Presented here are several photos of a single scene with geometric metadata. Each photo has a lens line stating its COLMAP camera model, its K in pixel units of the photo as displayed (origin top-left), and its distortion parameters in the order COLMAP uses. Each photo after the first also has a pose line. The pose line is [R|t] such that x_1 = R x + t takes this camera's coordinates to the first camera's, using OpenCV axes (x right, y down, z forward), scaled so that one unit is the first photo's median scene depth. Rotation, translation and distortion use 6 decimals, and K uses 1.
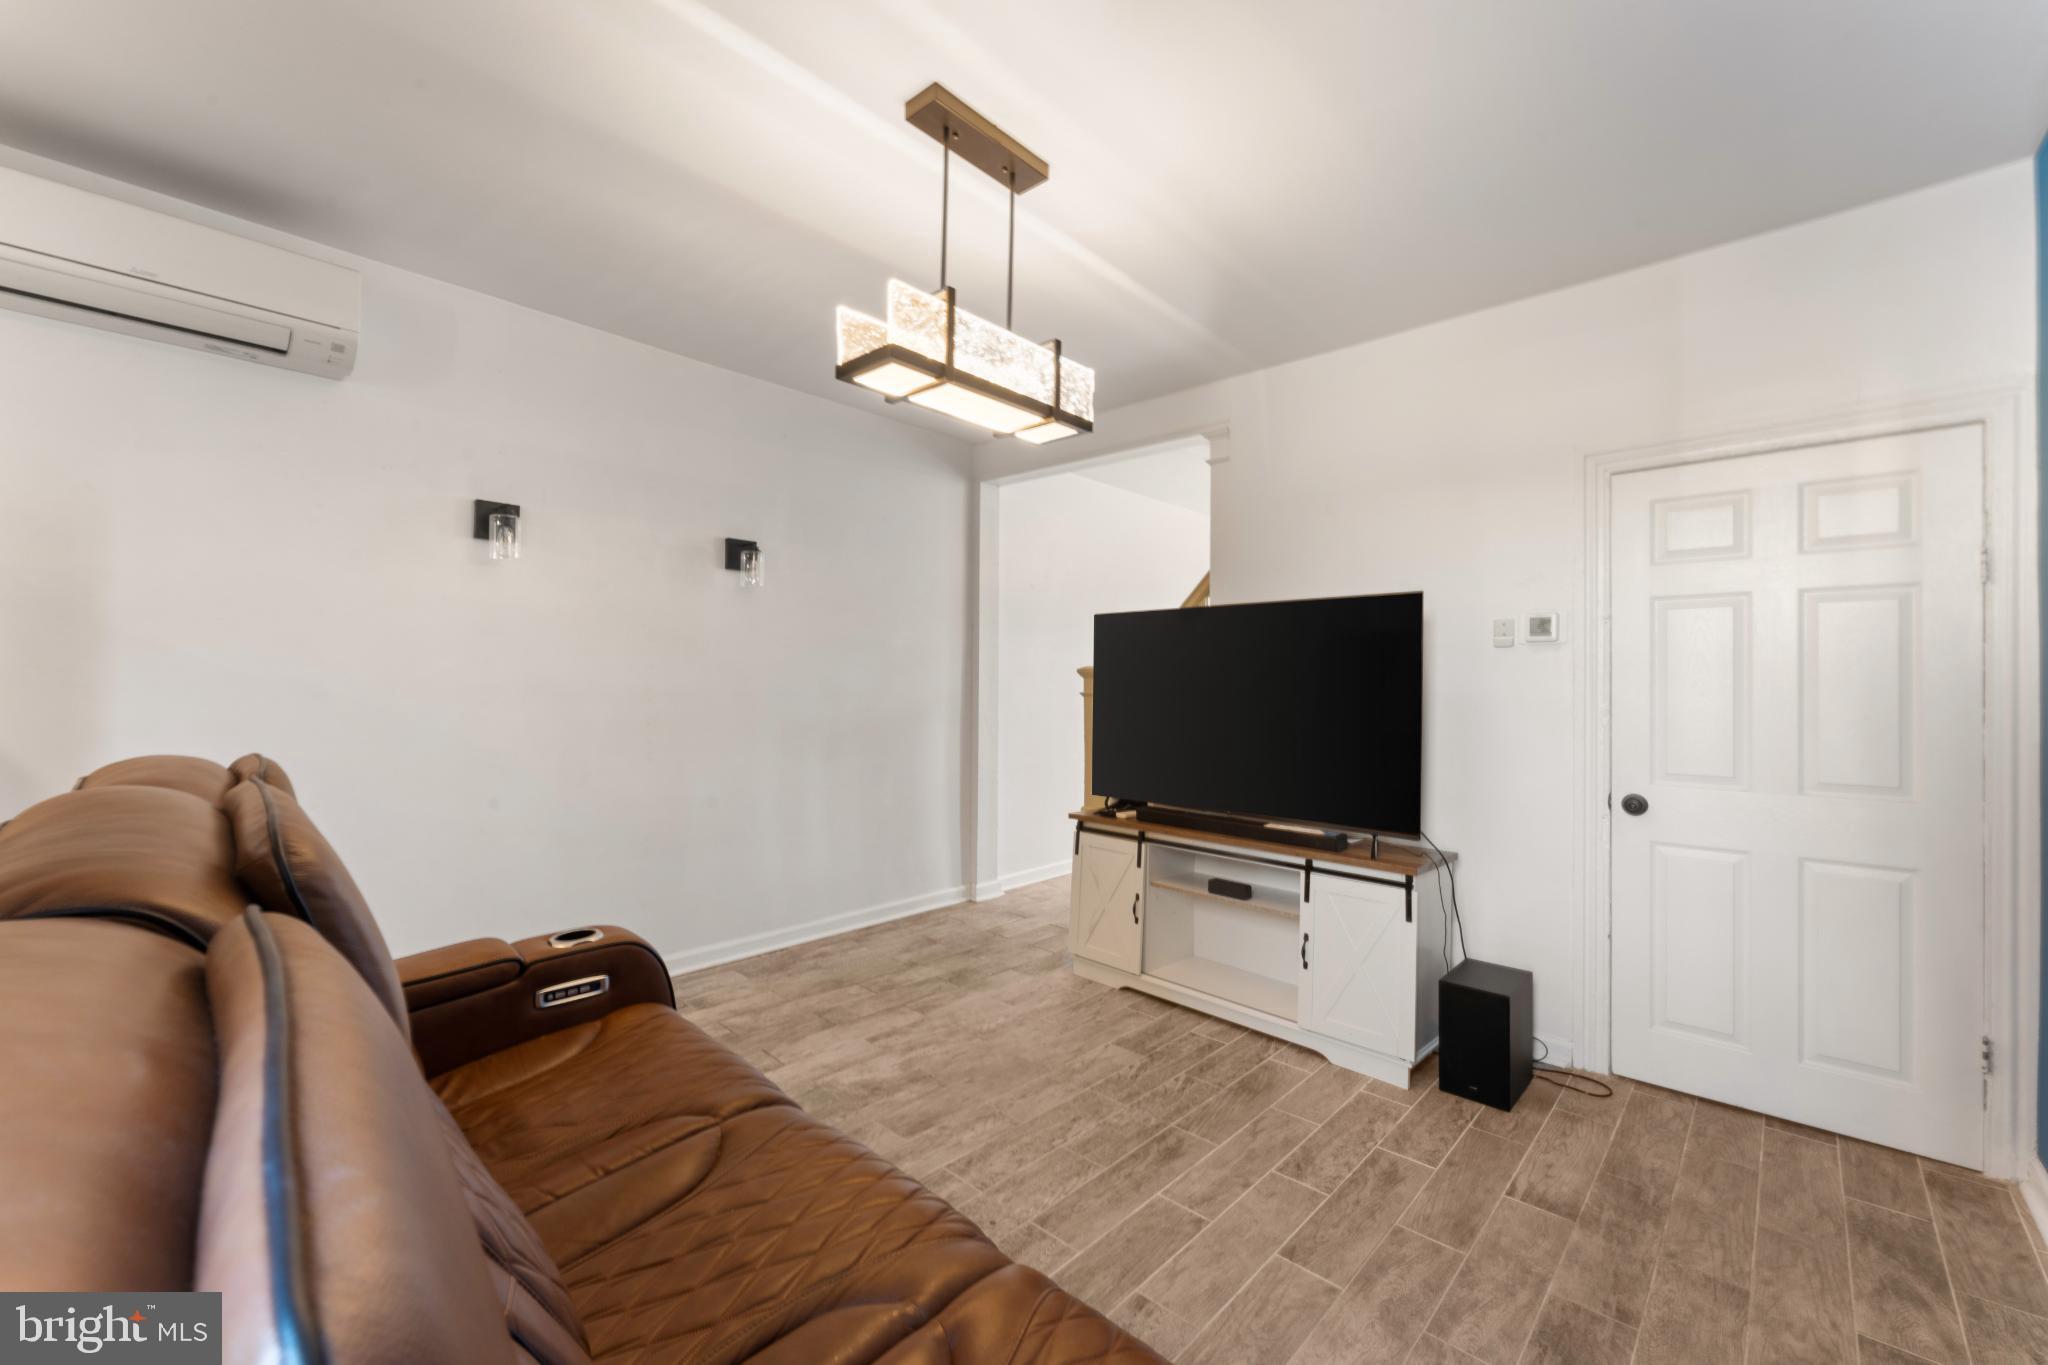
lens RADIAL K [[819.5, 0, 1024.9], [0, 819.5, 672.8], [0, 0, 1]] dist [-0.001364, 0.000110]
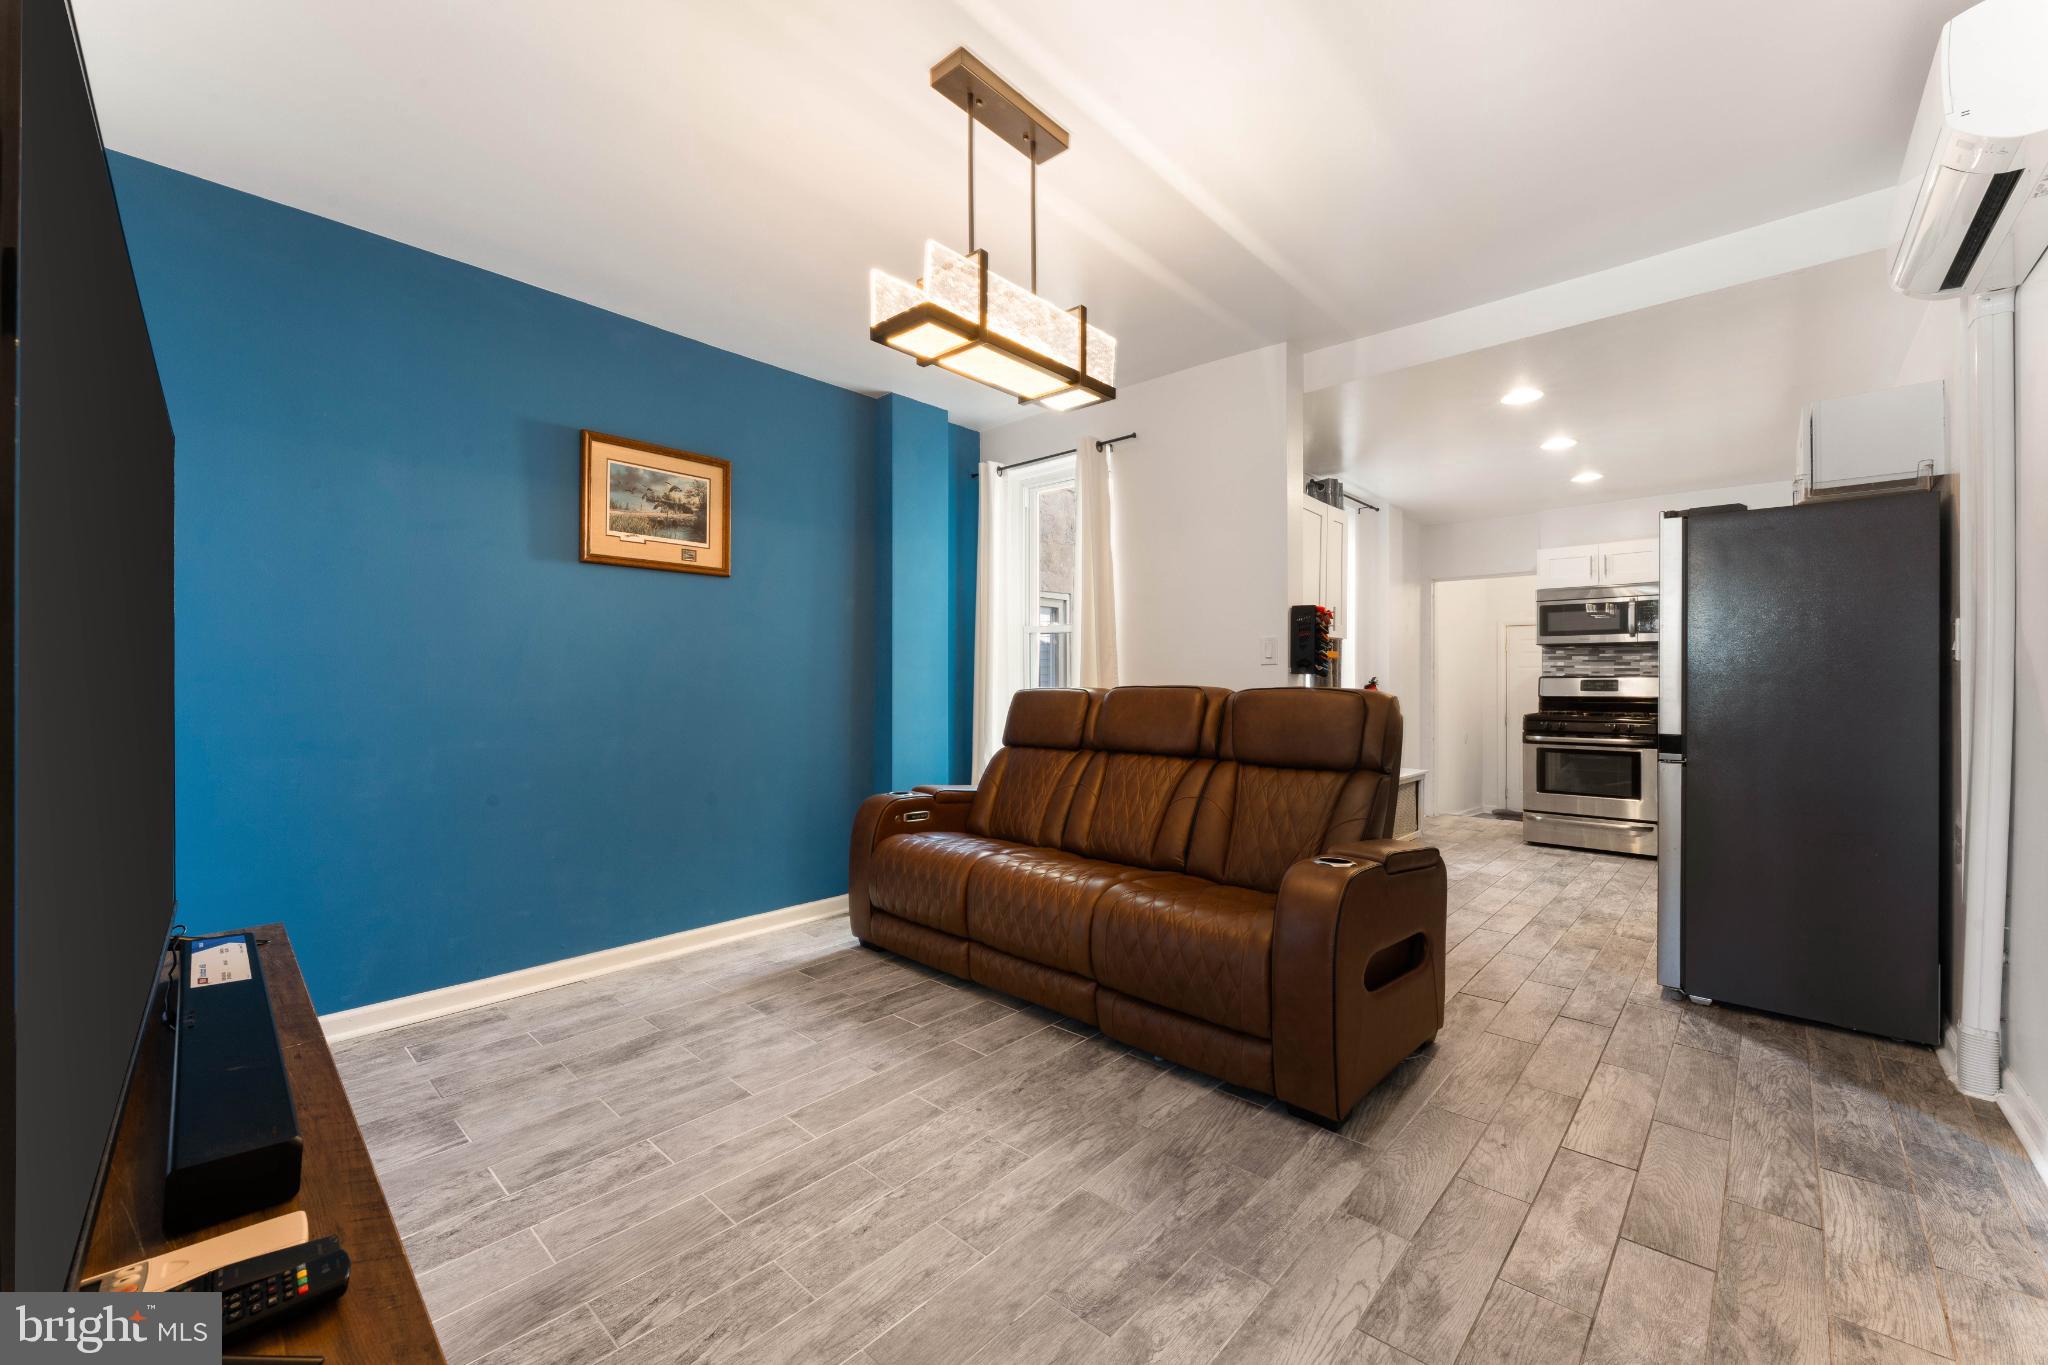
lens RADIAL K [[819.5, 0, 1021.8], [0, 819.5, 673.2], [0, 0, 1]] dist [-0.001364, 0.000110]
pose [[-0.999896, -0.013803, -0.004058, -0.063904], [-0.013700, 0.999605, -0.024554, 0.061553], [0.004396, -0.024496, -0.999690, 1.601313]]
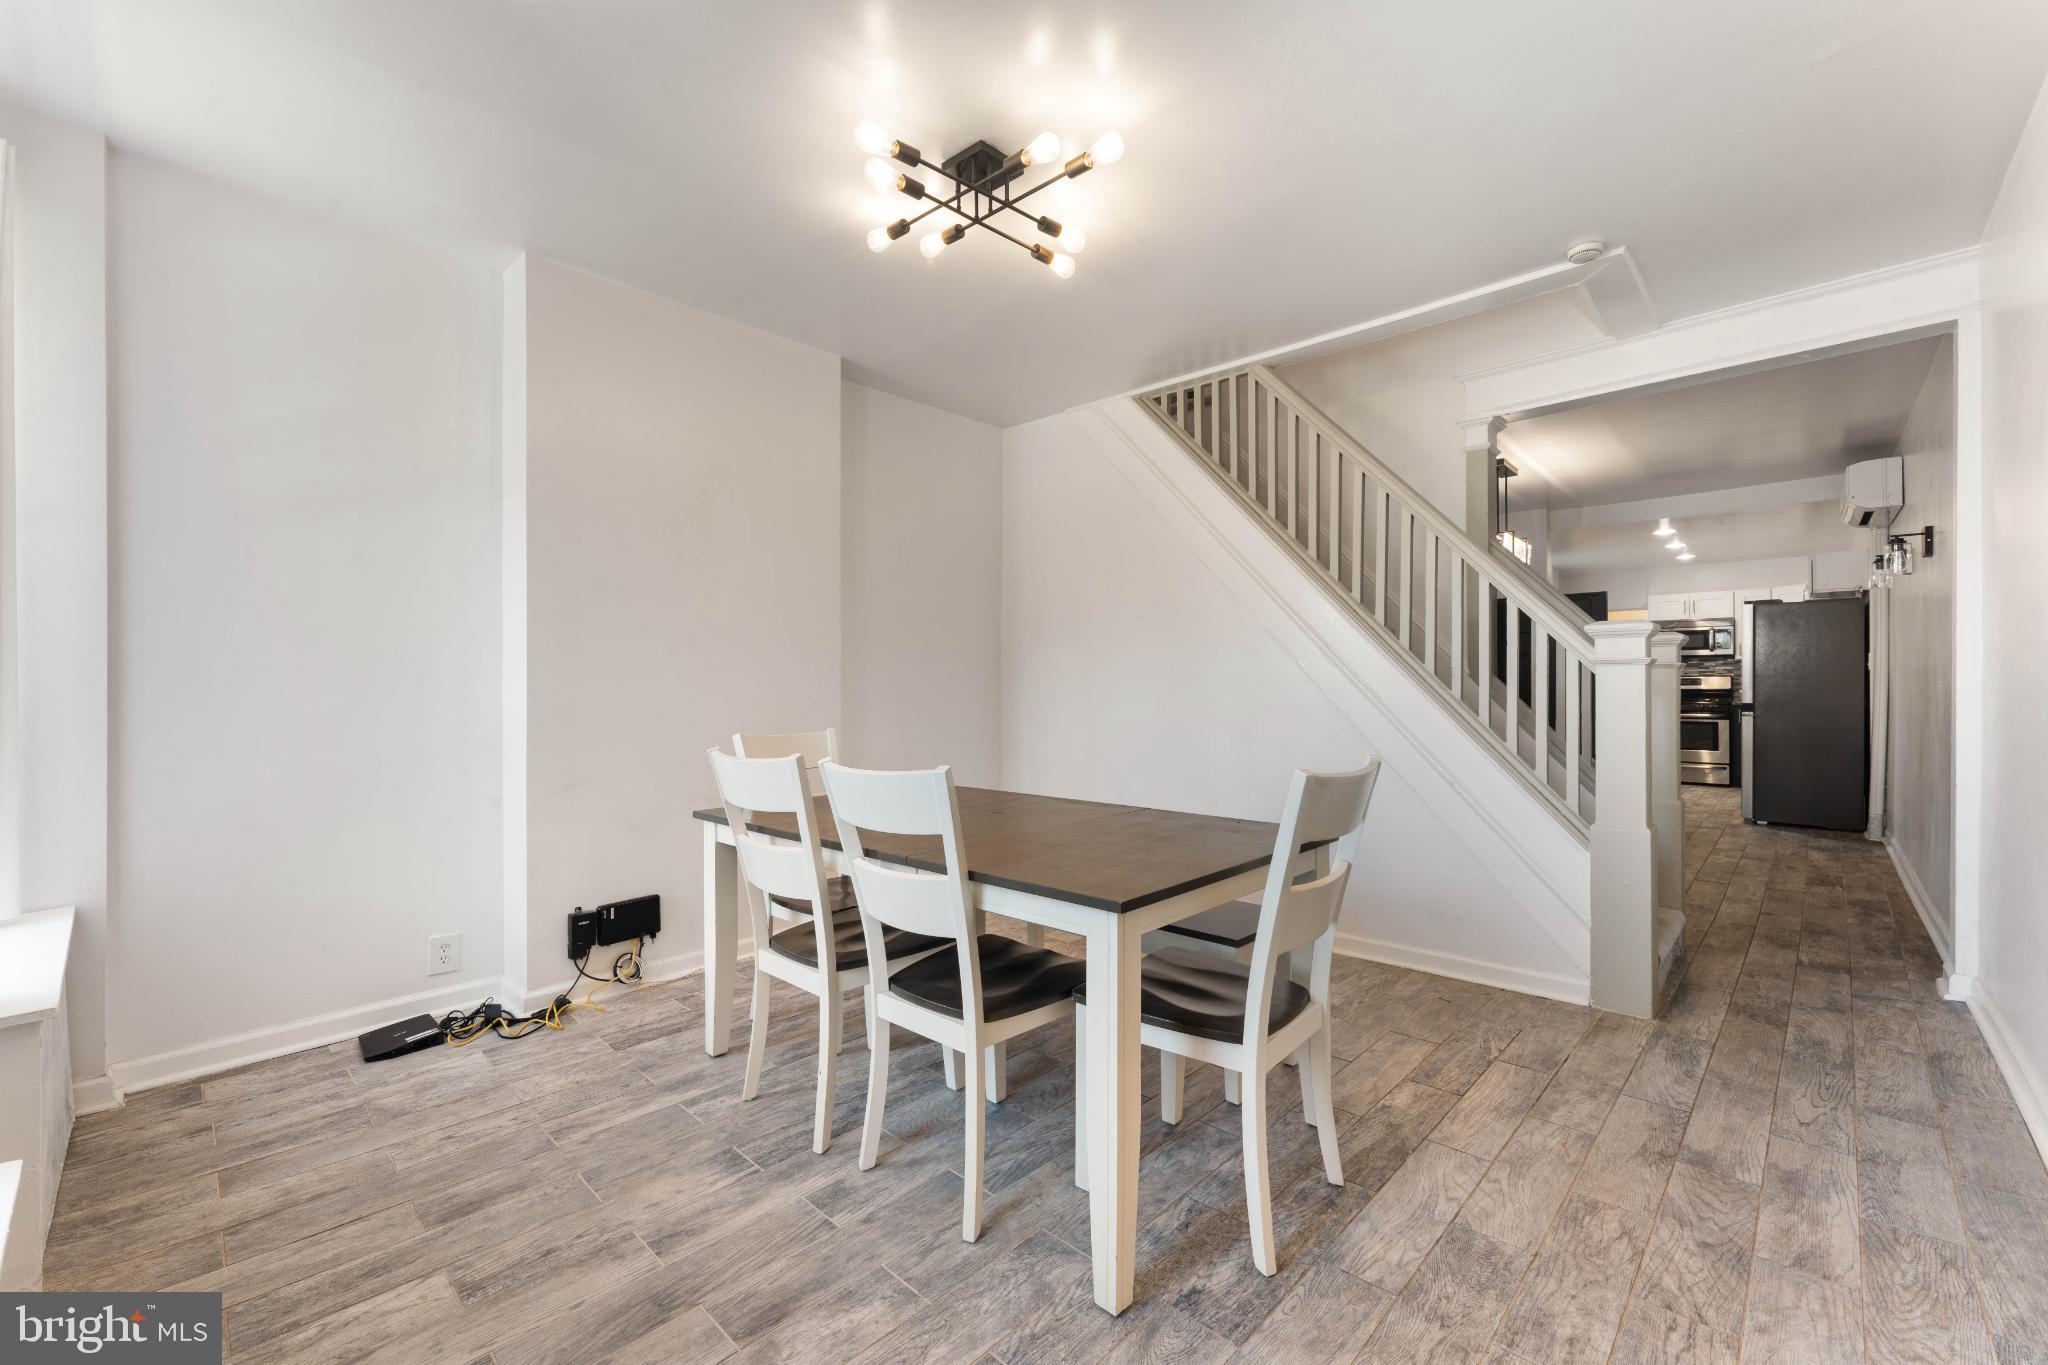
lens RADIAL K [[819.5, 0, 1035.0], [0, 819.5, 686.7], [0, 0, 1]] dist [-0.001364, 0.000110]
pose [[-0.999966, -0.004211, 0.007057, 1.221457], [-0.004289, 0.999929, -0.011096, 0.094240], [-0.007010, -0.011126, -0.999914, 3.019825]]
